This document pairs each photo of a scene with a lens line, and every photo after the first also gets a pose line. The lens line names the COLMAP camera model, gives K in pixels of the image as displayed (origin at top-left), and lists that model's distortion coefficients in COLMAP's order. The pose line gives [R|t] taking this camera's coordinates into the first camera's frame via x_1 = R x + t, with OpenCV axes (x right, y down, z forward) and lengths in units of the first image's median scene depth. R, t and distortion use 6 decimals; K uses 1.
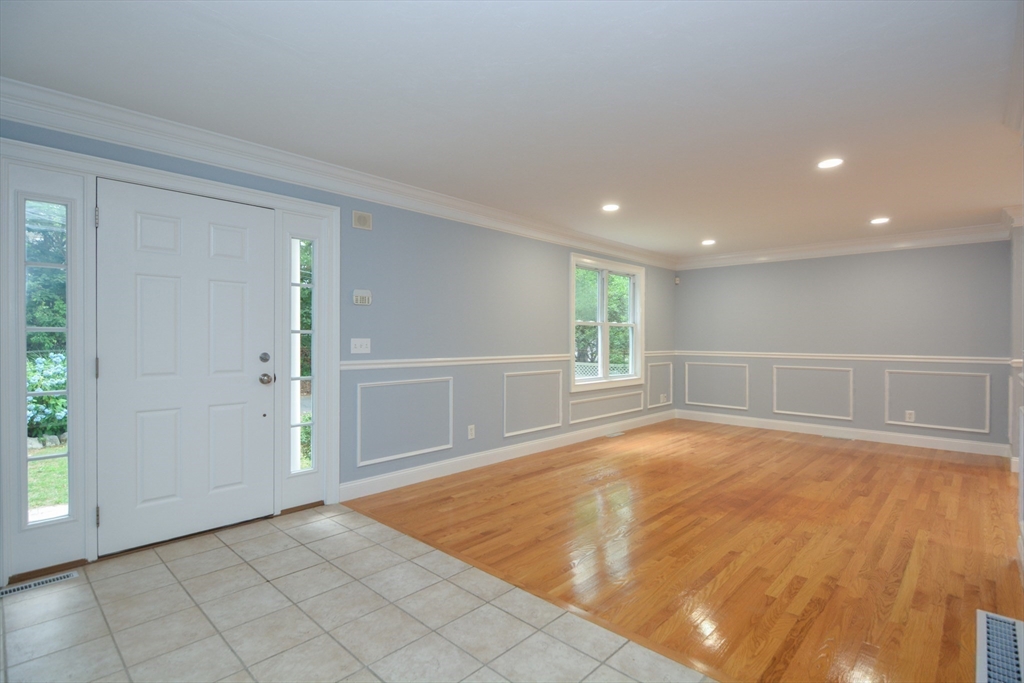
lens RADIAL K [[503.4, 0, 508.9], [0, 503.4, 337.4], [0, 0, 1]] dist [-0.007640, -0.009280]
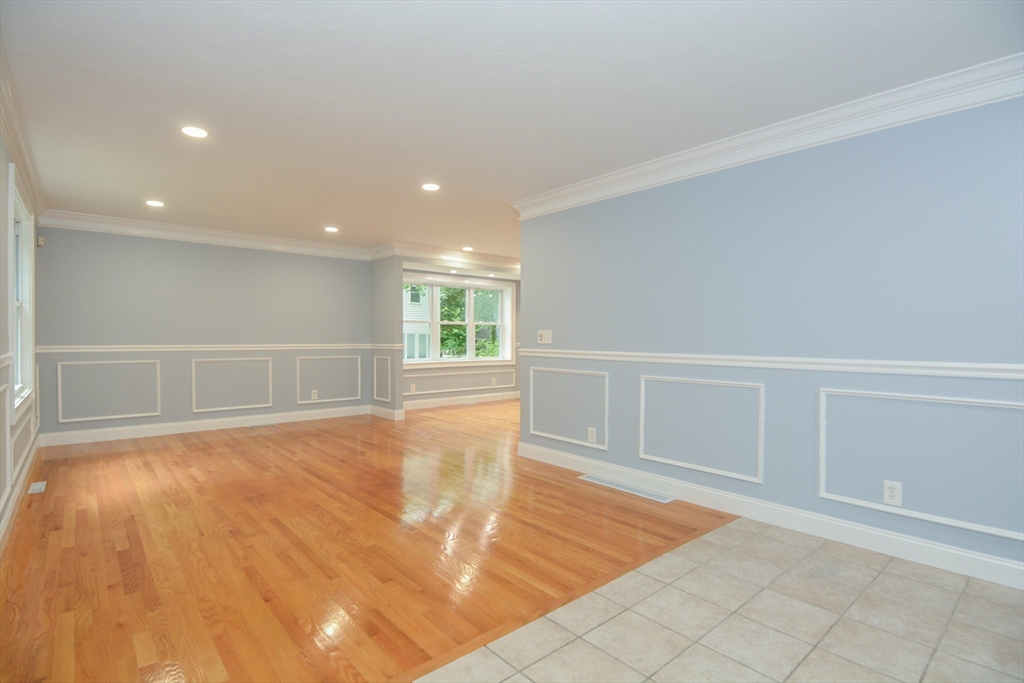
lens RADIAL K [[503.4, 0, 508.9], [0, 503.4, 346.1], [0, 0, 1]] dist [-0.007640, -0.009280]
pose [[0.083082, -0.023648, 0.996262, -0.510485], [-0.006555, 0.999684, 0.024276, 0.011201], [-0.996521, -0.008547, 0.082900, 0.610533]]
